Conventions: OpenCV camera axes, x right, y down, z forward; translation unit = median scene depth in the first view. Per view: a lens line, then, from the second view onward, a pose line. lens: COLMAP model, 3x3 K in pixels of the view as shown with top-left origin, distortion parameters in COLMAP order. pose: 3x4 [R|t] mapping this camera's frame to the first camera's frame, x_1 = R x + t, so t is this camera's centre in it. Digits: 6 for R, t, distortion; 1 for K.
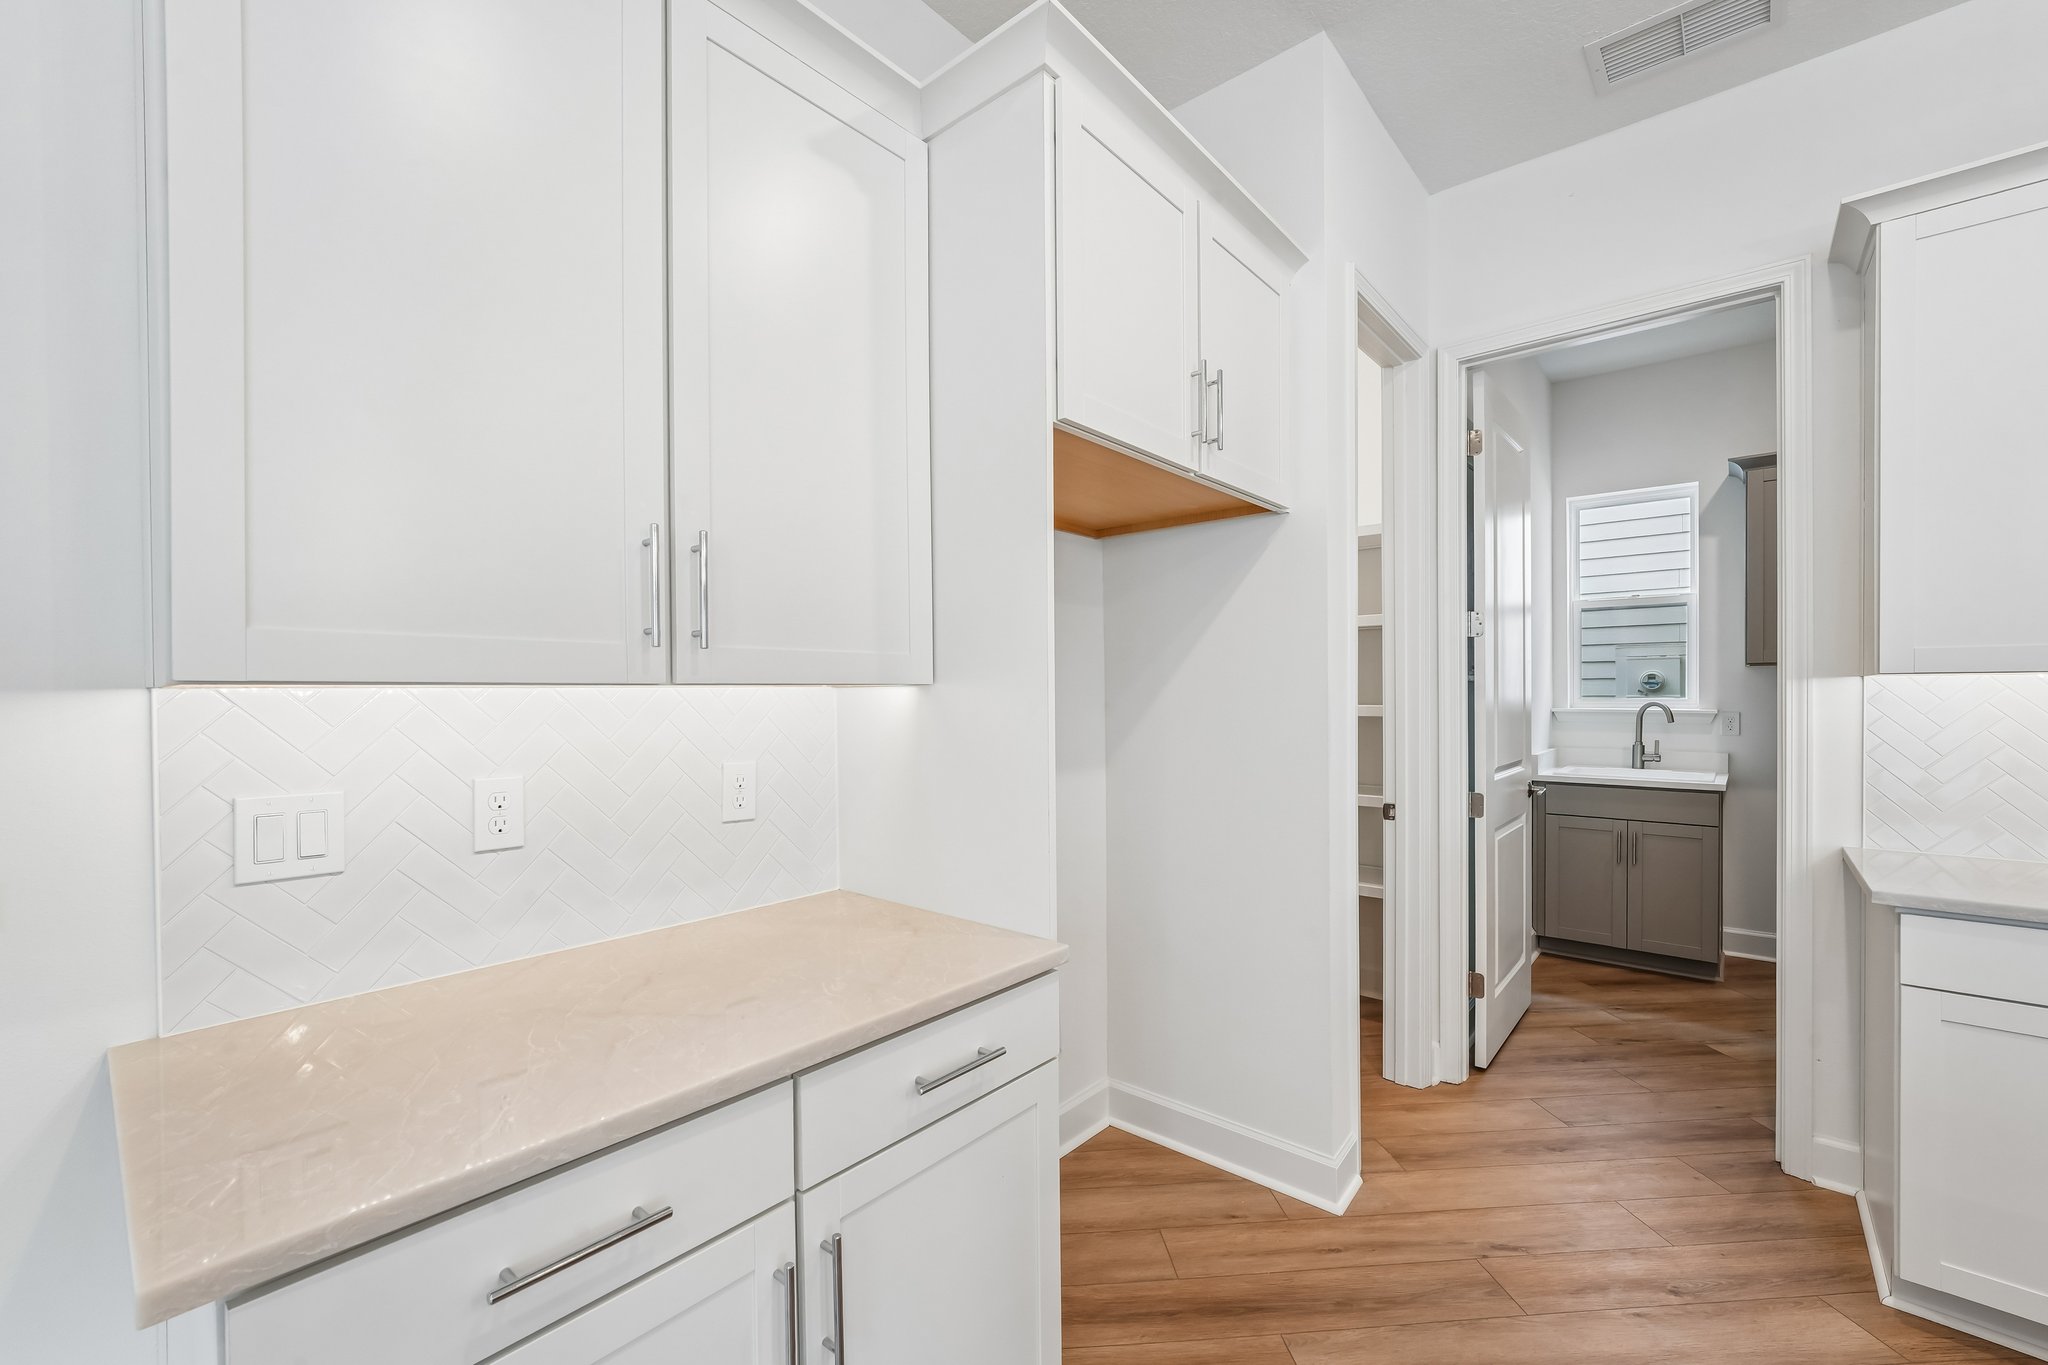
lens RADIAL K [[834.3, 0, 1007.2], [0, 834.3, 695.5], [0, 0, 1]] dist [-0.025905, 0.000051]
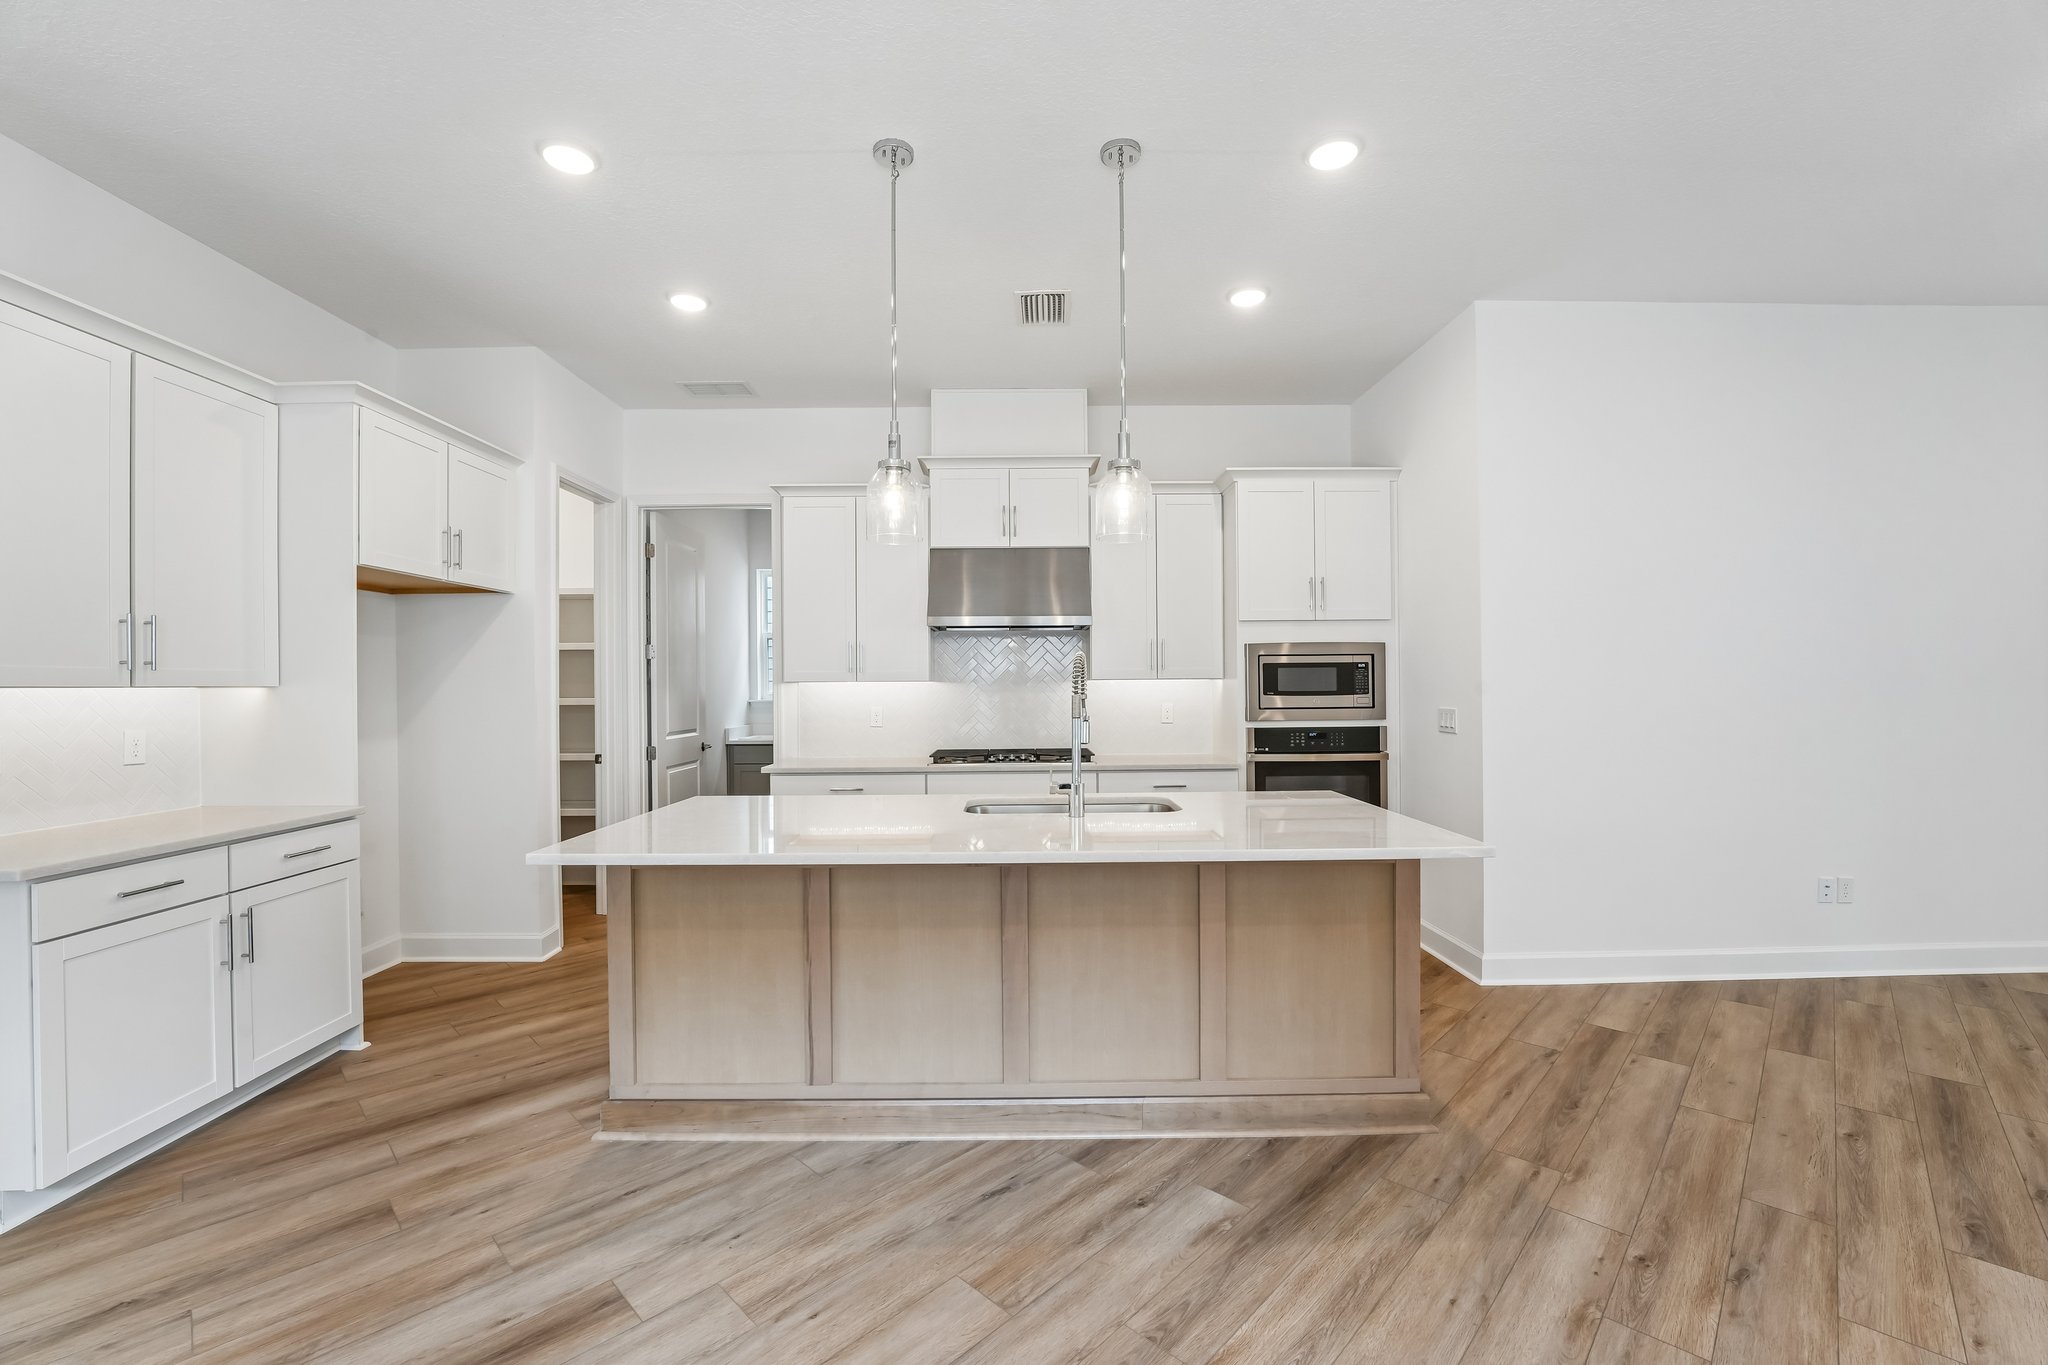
lens RADIAL K [[840.0, 0, 1014.6], [0, 840.0, 686.1], [0, 0, 1]] dist [-0.023199, 0.000587]
pose [[0.748385, 0.000623, 0.663264, -0.070469], [0.005919, 0.999953, -0.007618, 0.009279], [-0.663238, 0.009627, 0.748346, -1.354539]]
